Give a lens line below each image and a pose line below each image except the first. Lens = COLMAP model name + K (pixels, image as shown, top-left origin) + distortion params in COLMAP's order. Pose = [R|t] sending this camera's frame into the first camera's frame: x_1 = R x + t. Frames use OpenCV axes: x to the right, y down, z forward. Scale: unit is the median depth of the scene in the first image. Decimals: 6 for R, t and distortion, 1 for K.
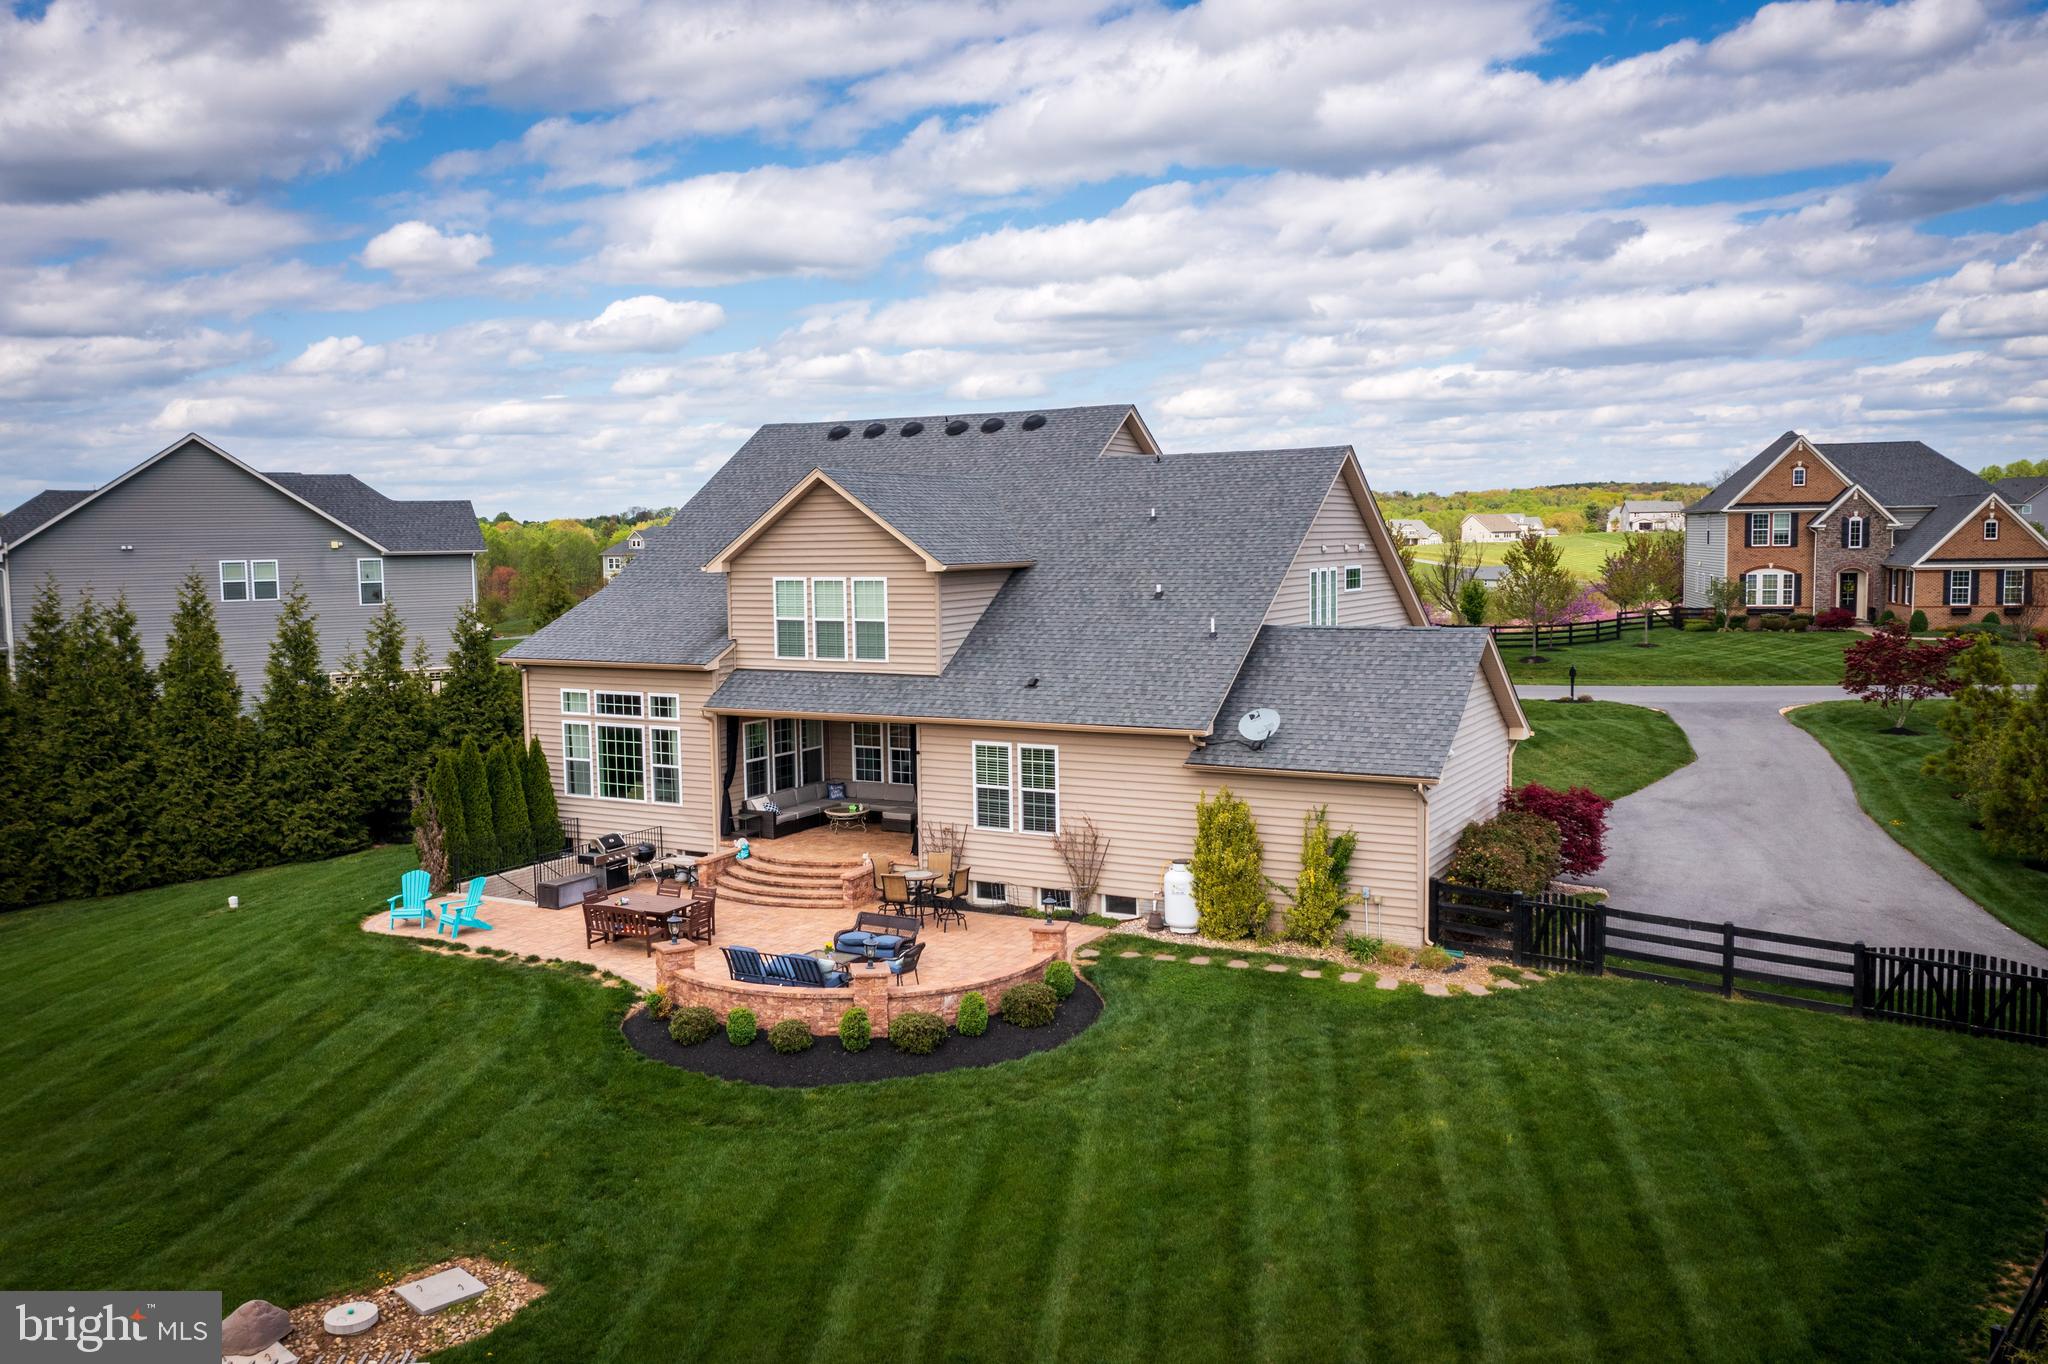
lens RADIAL K [[1635.2, 0, 1027.0], [0, 1635.2, 682.3], [0, 0, 1]] dist [0.001130, 0.007042]
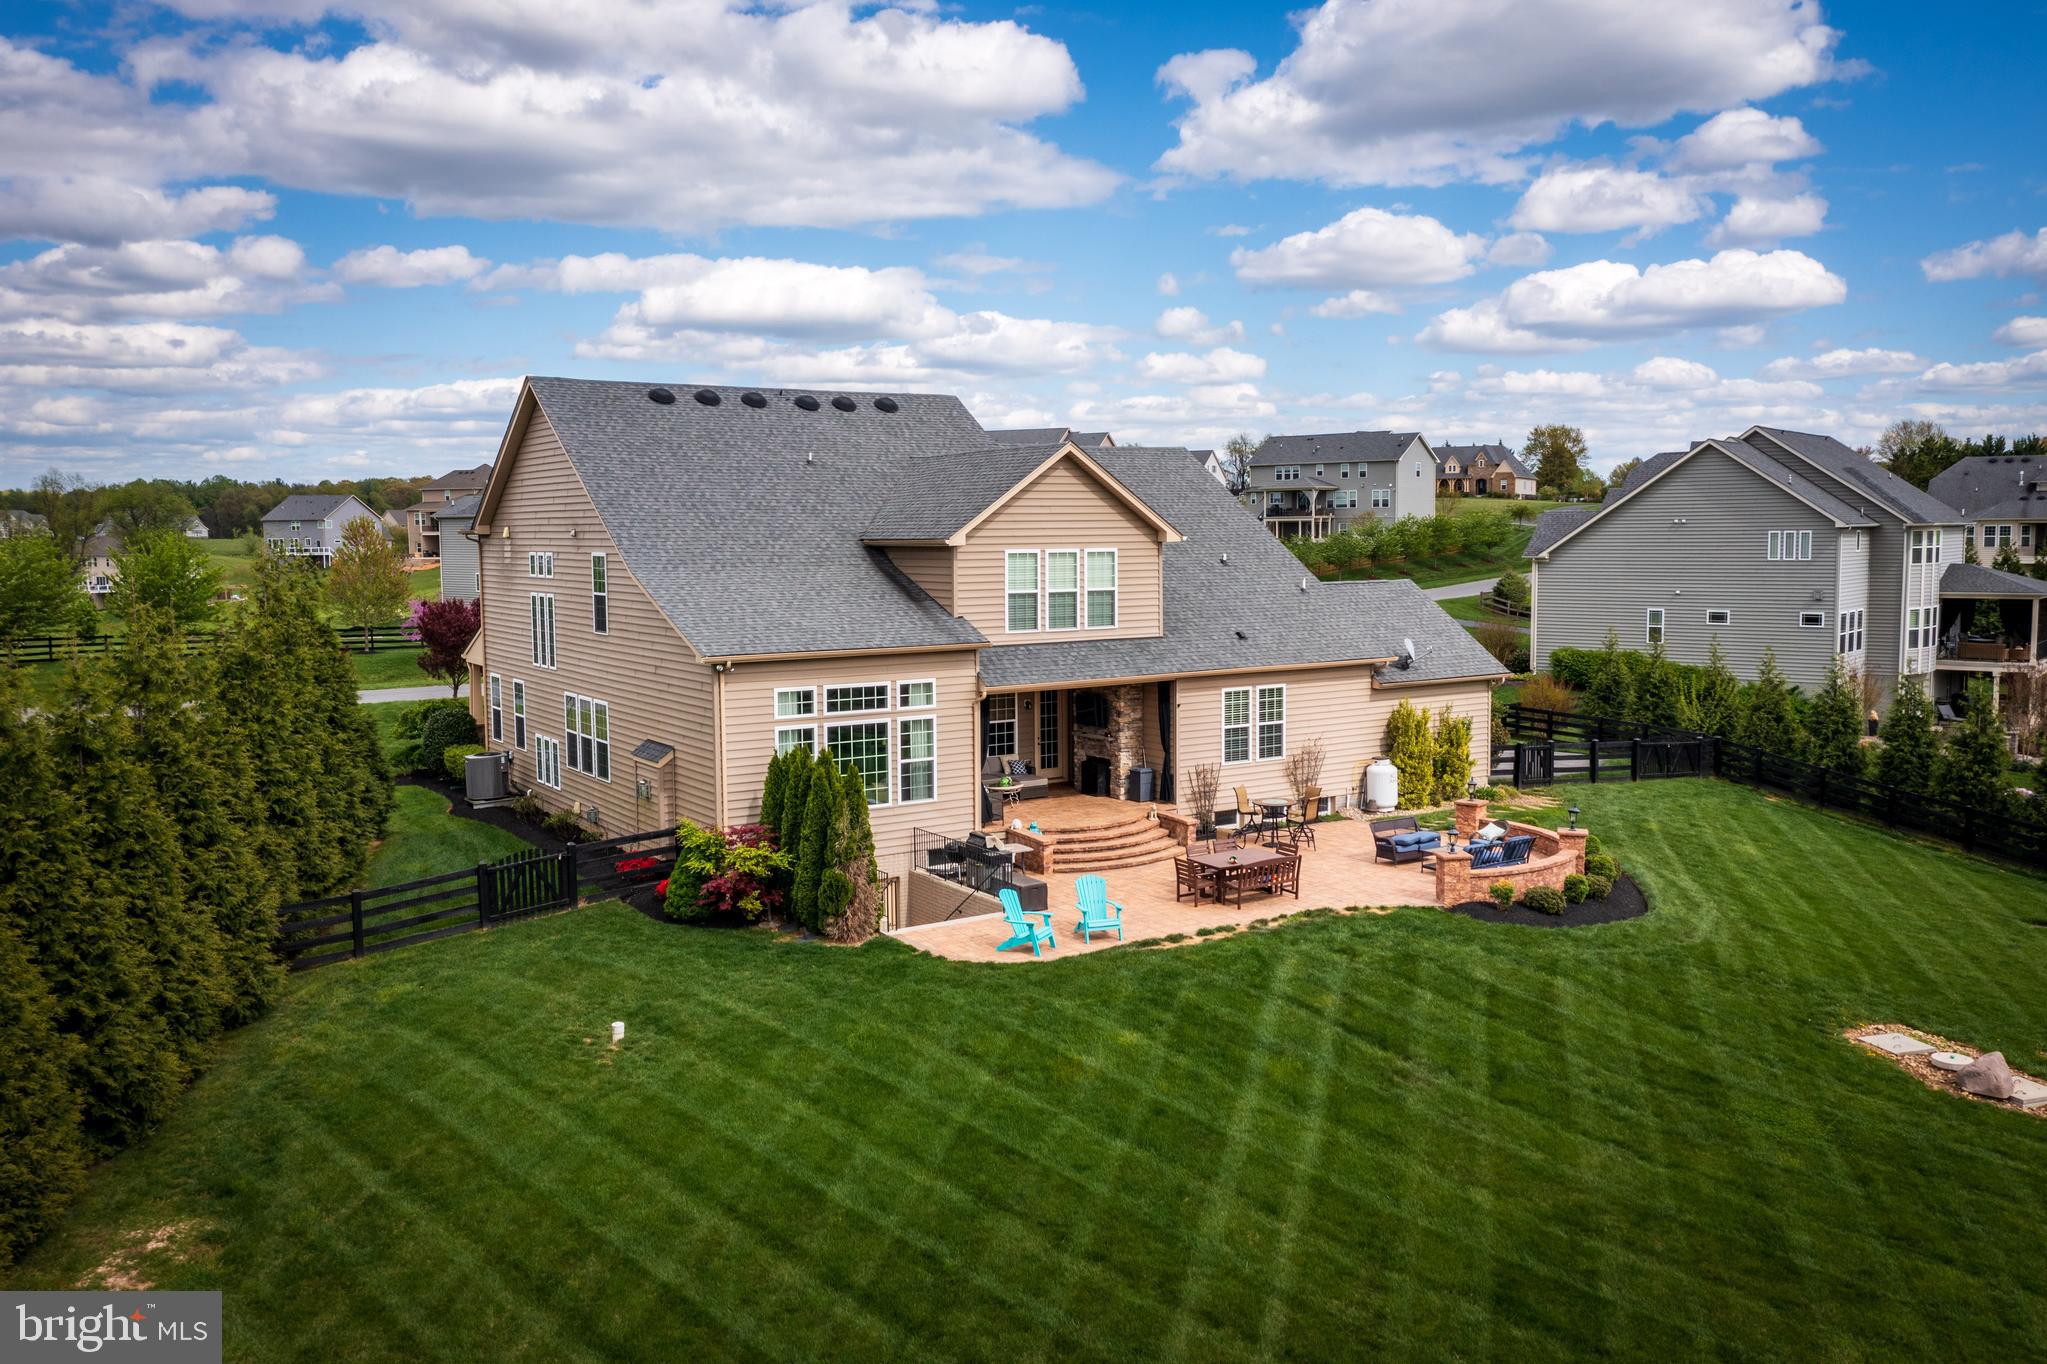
lens RADIAL K [[1584.3, 0, 967.0], [0, 1584.3, 681.2], [0, 0, 1]] dist [0.002560, 0.002286]
pose [[0.487648, -0.074690, 0.869839, -0.992820], [0.079534, 0.995991, 0.040934, -0.026517], [-0.869410, 0.049220, 0.491634, 0.556297]]
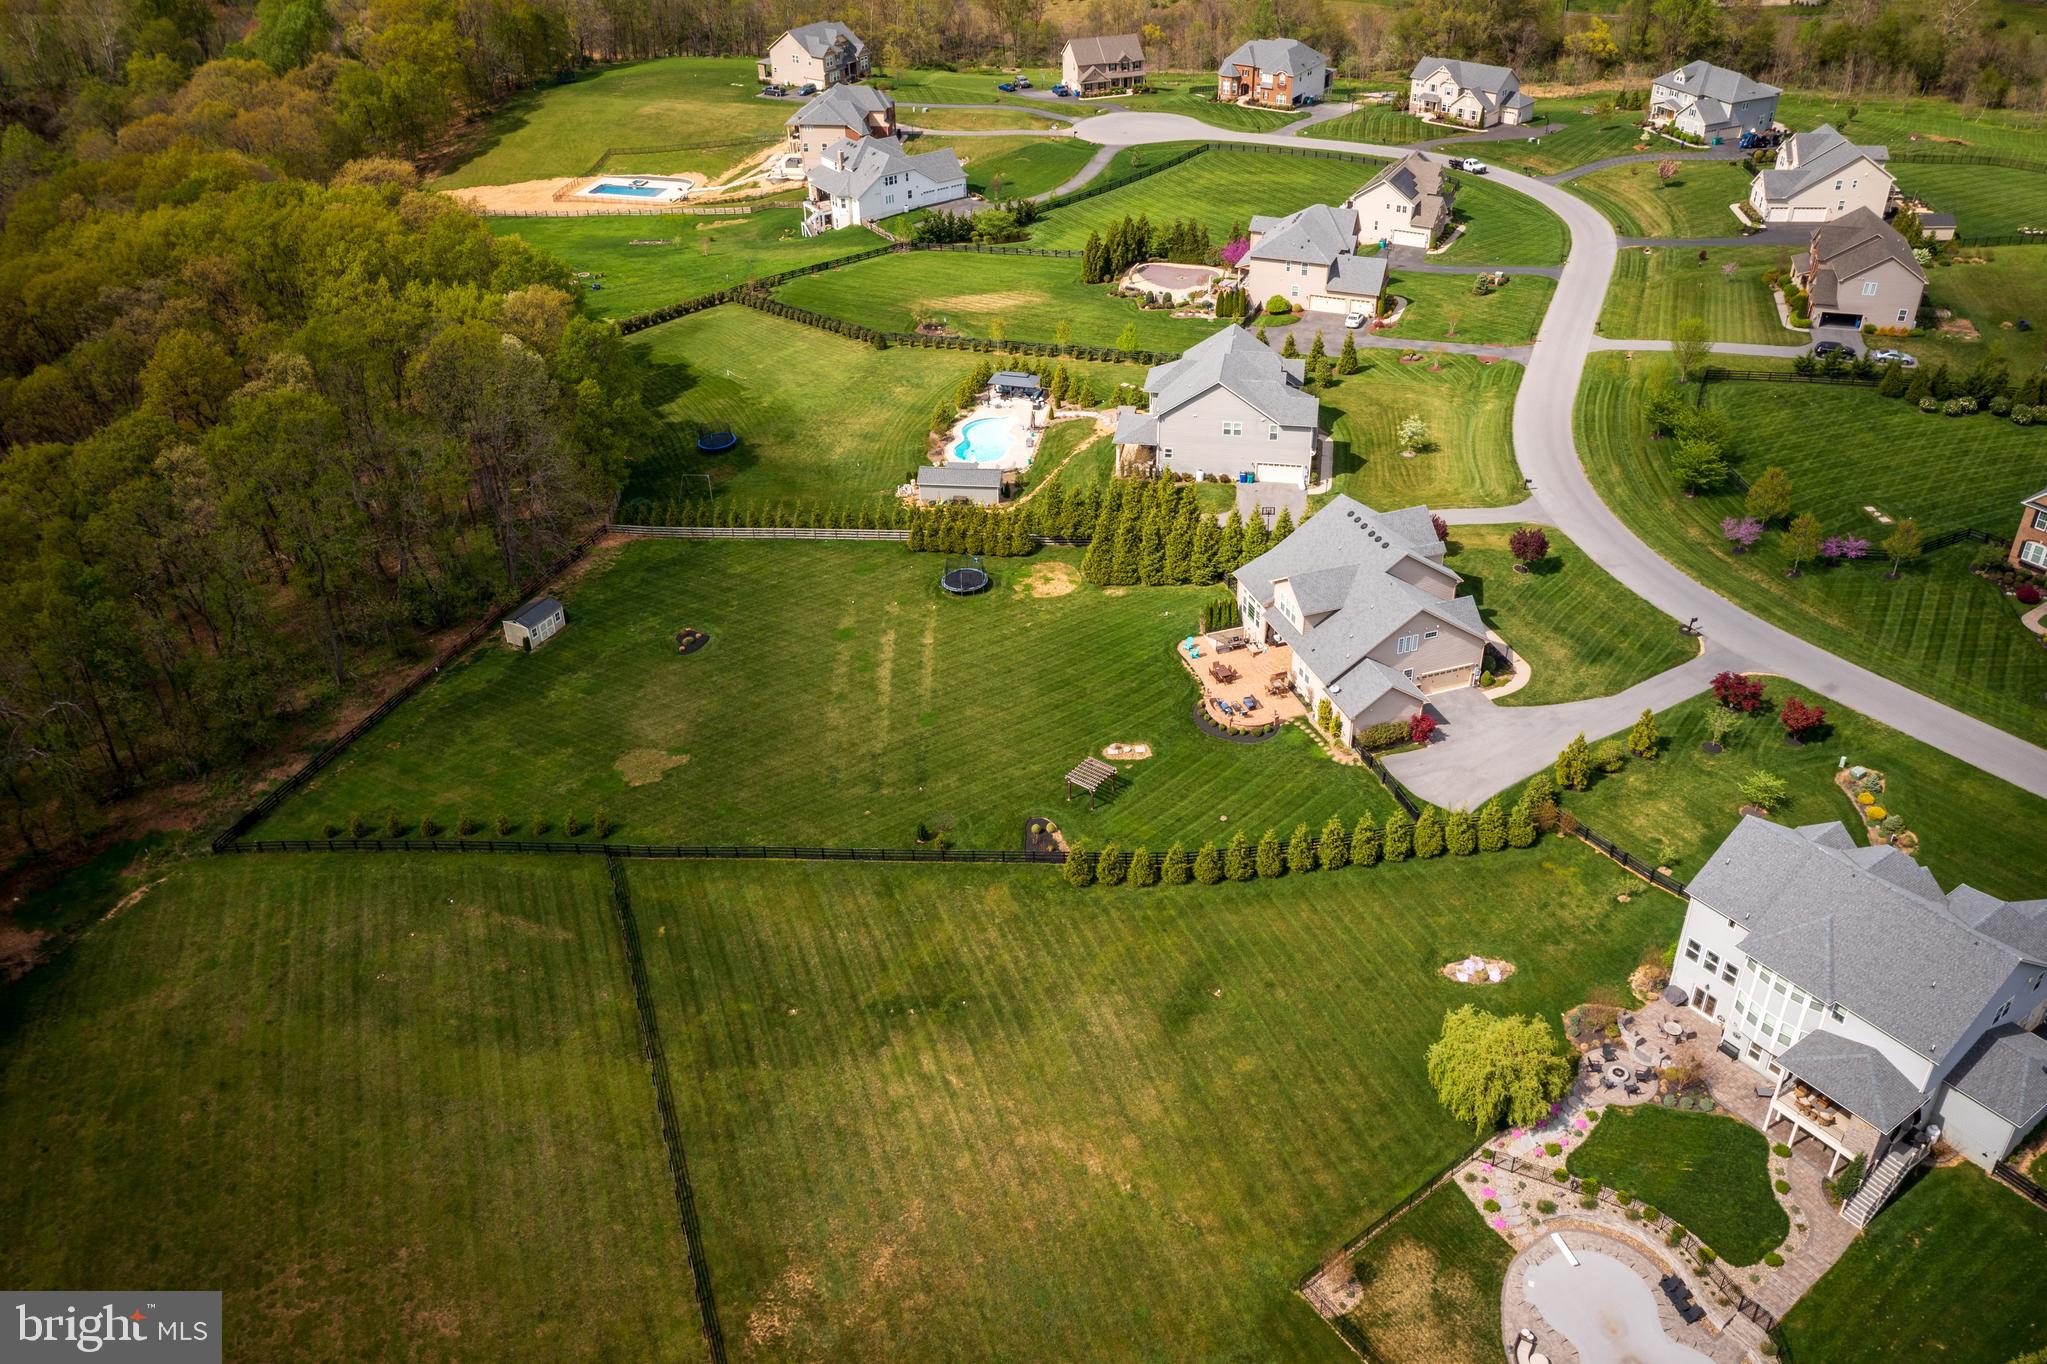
lens RADIAL K [[1634.4, 0, 1026.5], [0, 1634.4, 682.3], [0, 0, 1]] dist [0.001130, 0.007042]
pose [[0.740700, 0.368536, -0.561733, 1.669126], [-0.048312, 0.863170, 0.502596, -1.809185], [0.670096, -0.345134, 0.657155, -2.050282]]
